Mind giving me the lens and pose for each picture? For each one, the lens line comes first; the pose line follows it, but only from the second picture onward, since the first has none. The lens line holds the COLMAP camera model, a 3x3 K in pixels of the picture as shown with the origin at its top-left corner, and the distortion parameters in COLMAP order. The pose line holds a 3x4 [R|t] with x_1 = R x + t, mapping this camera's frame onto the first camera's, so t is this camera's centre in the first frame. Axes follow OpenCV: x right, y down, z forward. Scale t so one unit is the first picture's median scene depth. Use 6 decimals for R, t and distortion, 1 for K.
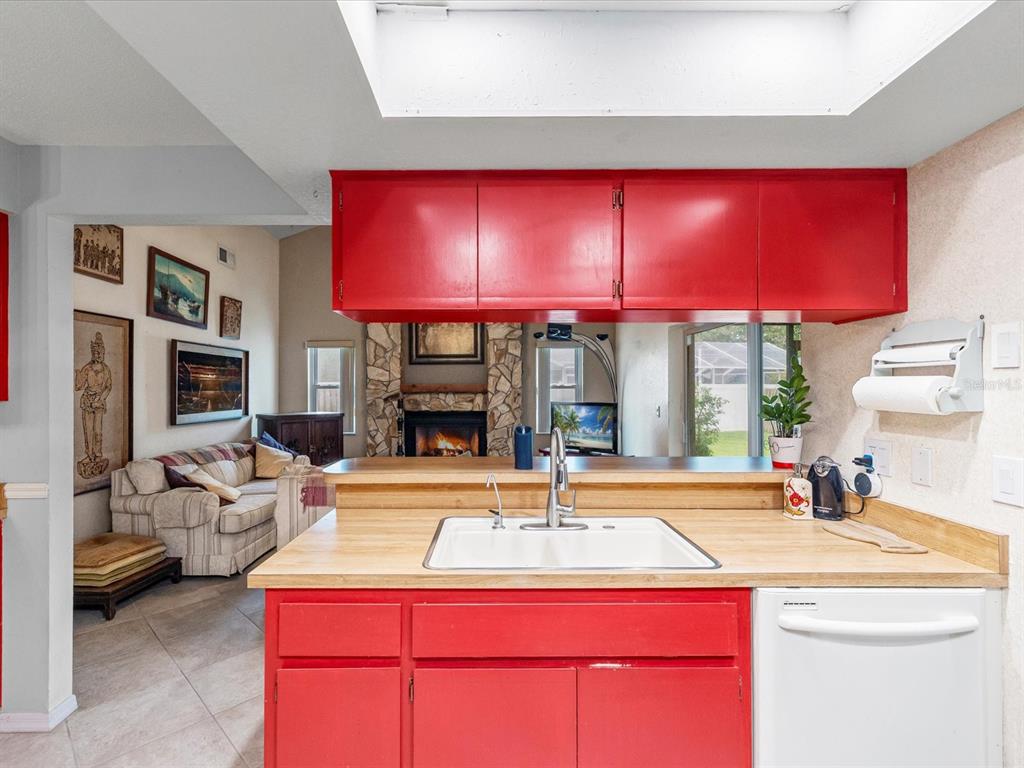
lens RADIAL K [[499.0, 0, 499.9], [0, 499.0, 389.7], [0, 0, 1]] dist [0.002874, 0.000859]
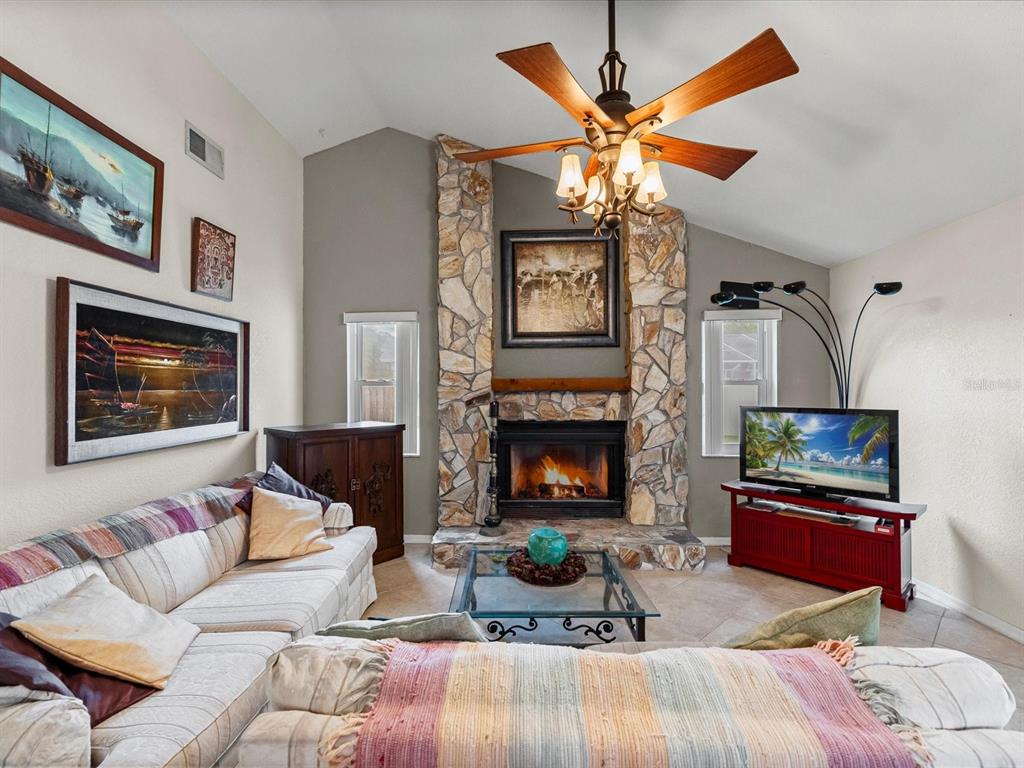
lens RADIAL K [[499.0, 0, 521.0], [0, 499.0, 387.2], [0, 0, 1]] dist [0.002874, 0.000859]
pose [[0.999654, -0.001277, -0.026263, -0.163997], [0.001278, 0.999999, 0.000010, 0.000323], [0.026263, -0.000044, 0.999655, 0.413715]]
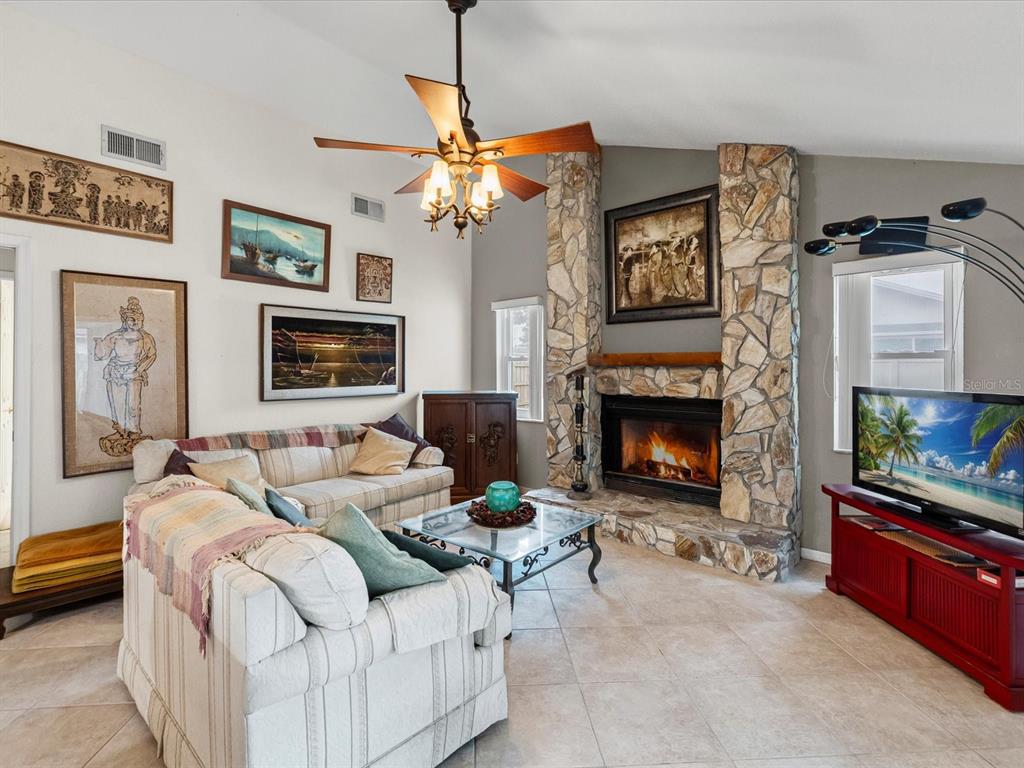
lens RADIAL K [[499.0, 0, 491.1], [0, 499.0, 369.4], [0, 0, 1]] dist [0.002874, 0.000859]
pose [[0.738069, 0.006888, -0.674691, 0.181124], [-0.001731, 0.999964, 0.008315, 0.005445], [0.674724, -0.004969, 0.738054, 0.467287]]
